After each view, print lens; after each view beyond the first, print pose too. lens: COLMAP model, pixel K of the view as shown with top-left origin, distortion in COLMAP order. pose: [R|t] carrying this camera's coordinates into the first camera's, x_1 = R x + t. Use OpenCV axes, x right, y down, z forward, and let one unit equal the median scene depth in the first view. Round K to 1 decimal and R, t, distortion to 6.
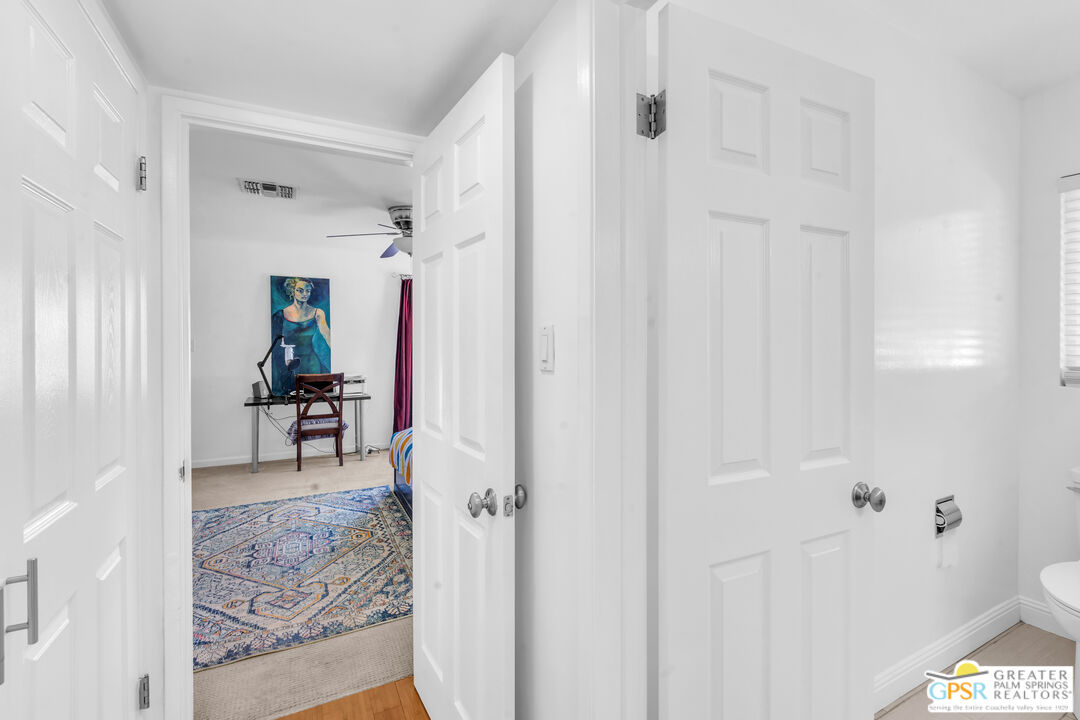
lens RADIAL K [[475.0, 0, 544.3], [0, 475.0, 353.0], [0, 0, 1]] dist [0.001602, -0.000045]
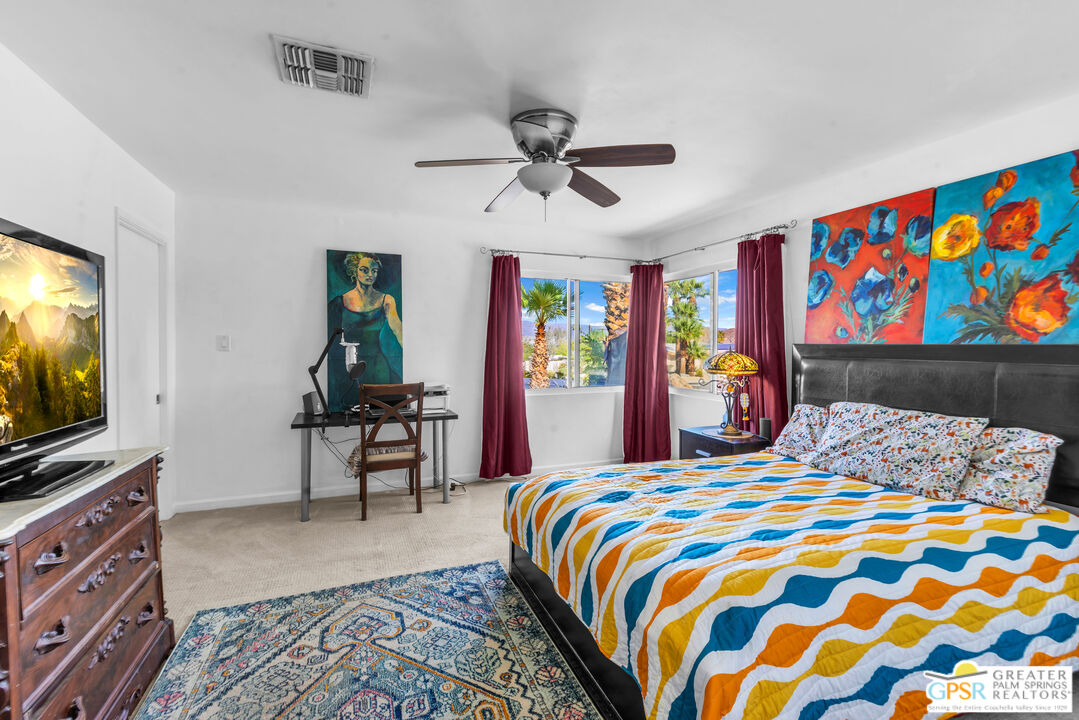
lens RADIAL K [[474.6, 0, 536.7], [0, 474.6, 357.8], [0, 0, 1]] dist [0.001602, -0.000045]
pose [[0.994378, 0.010017, -0.105415, -0.182332], [-0.008949, 0.999904, 0.010595, -0.004279], [0.105511, -0.009592, 0.994372, 0.316859]]
